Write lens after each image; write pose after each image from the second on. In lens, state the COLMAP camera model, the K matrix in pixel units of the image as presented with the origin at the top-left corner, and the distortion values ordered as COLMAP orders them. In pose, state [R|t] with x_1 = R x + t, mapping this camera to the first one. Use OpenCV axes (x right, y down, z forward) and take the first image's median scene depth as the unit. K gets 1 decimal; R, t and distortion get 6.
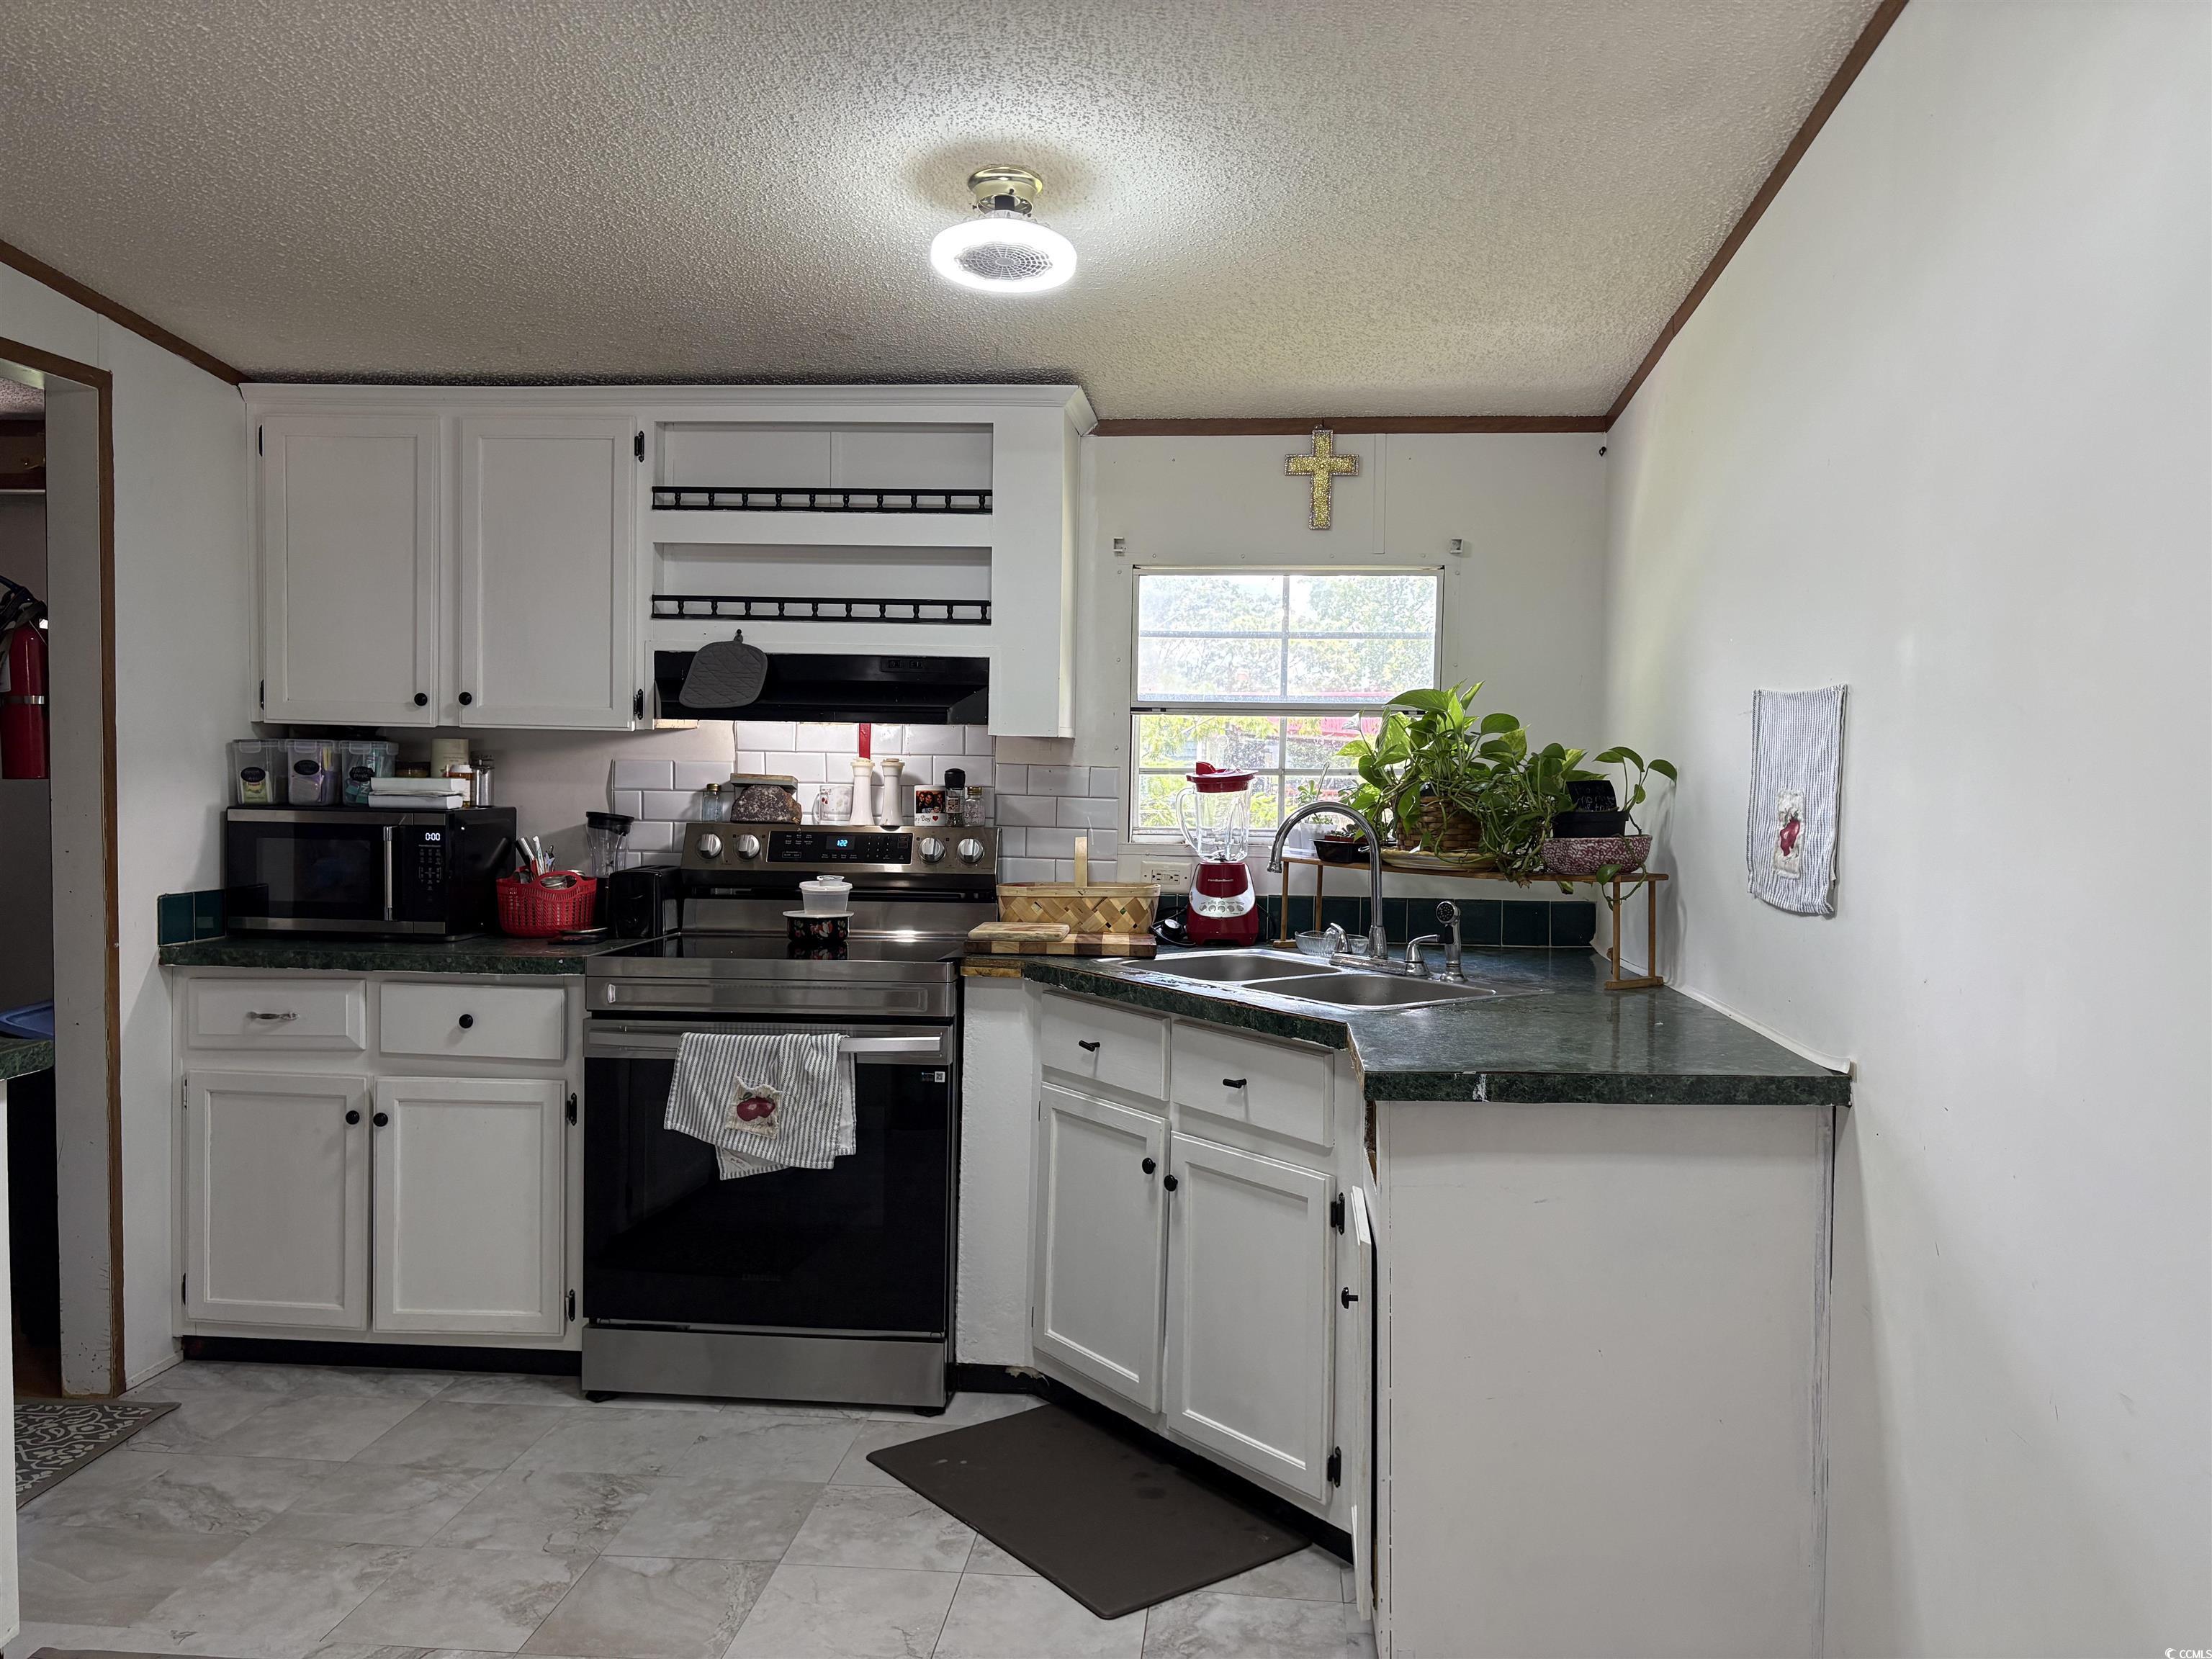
lens RADIAL K [[1673.0, 0, 1094.2], [0, 1673.0, 833.3], [0, 0, 1]] dist [0.059220, -0.061158]
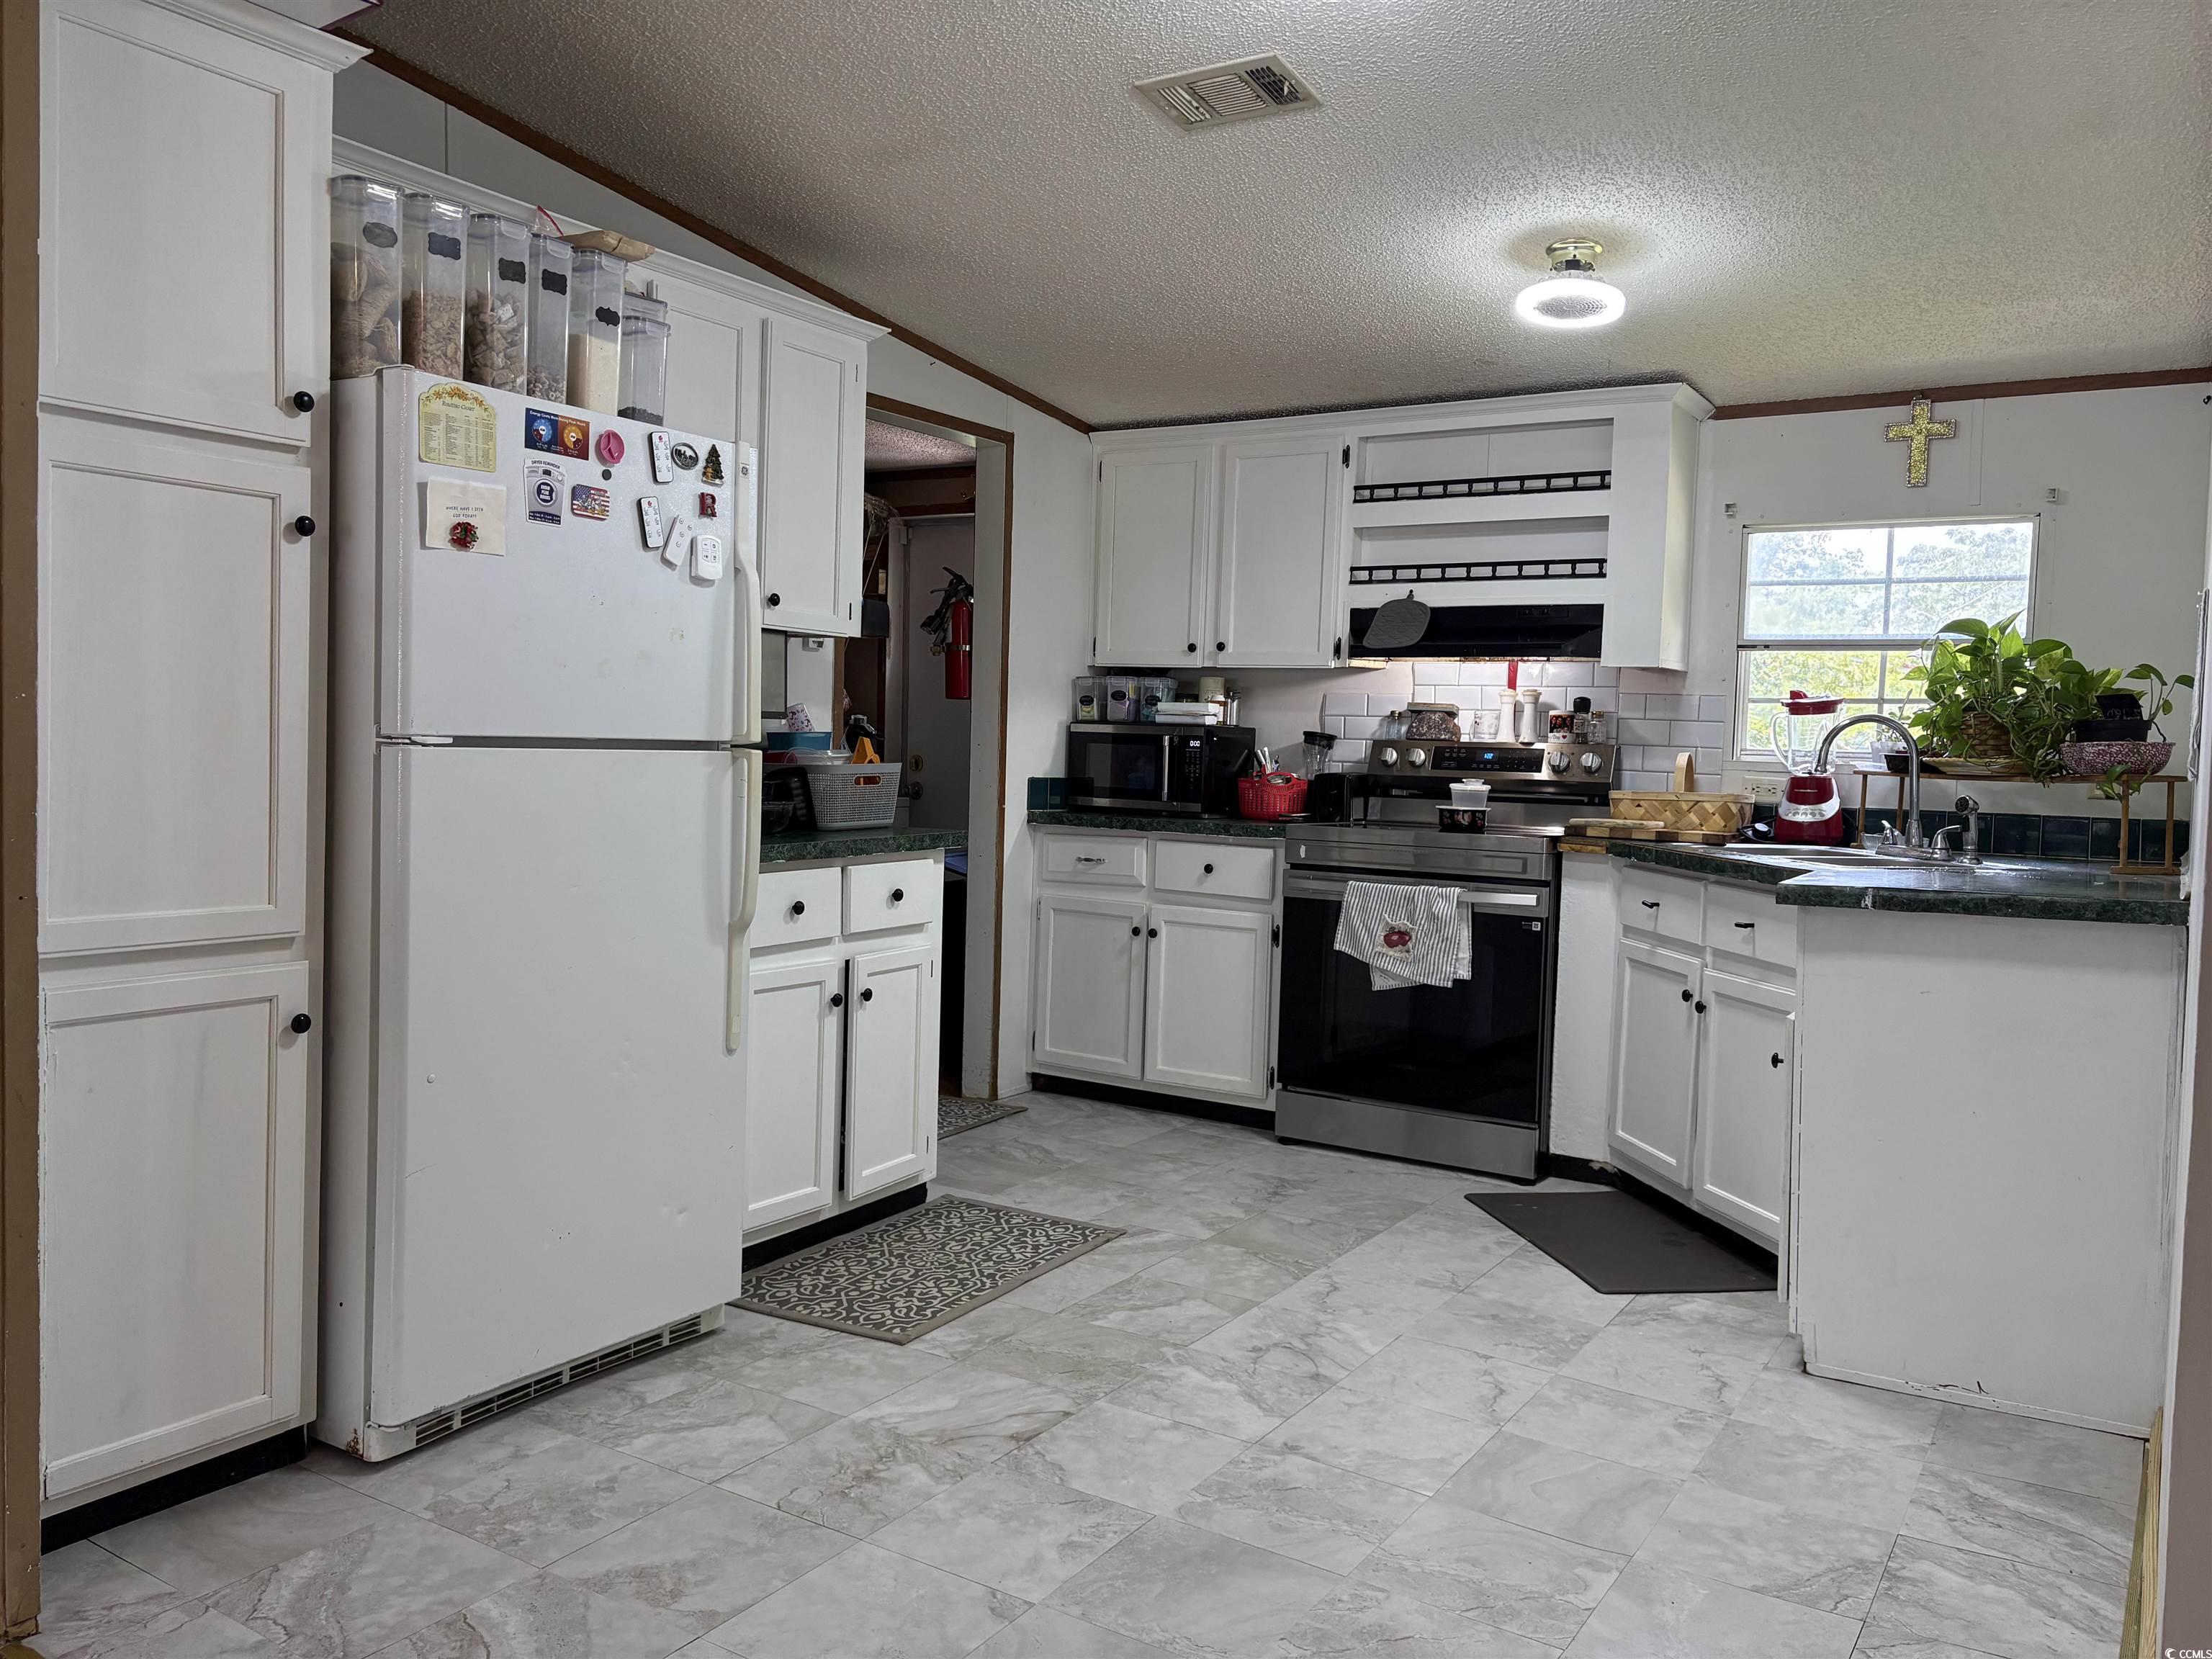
lens RADIAL K [[1673.0, 0, 1092.9], [0, 1673.0, 829.2], [0, 0, 1]] dist [0.059220, -0.061158]
pose [[0.887685, 0.036824, -0.458977, 0.189235], [-0.036528, 0.999287, 0.009527, 0.067200], [0.459000, 0.008308, 0.888397, -0.304668]]
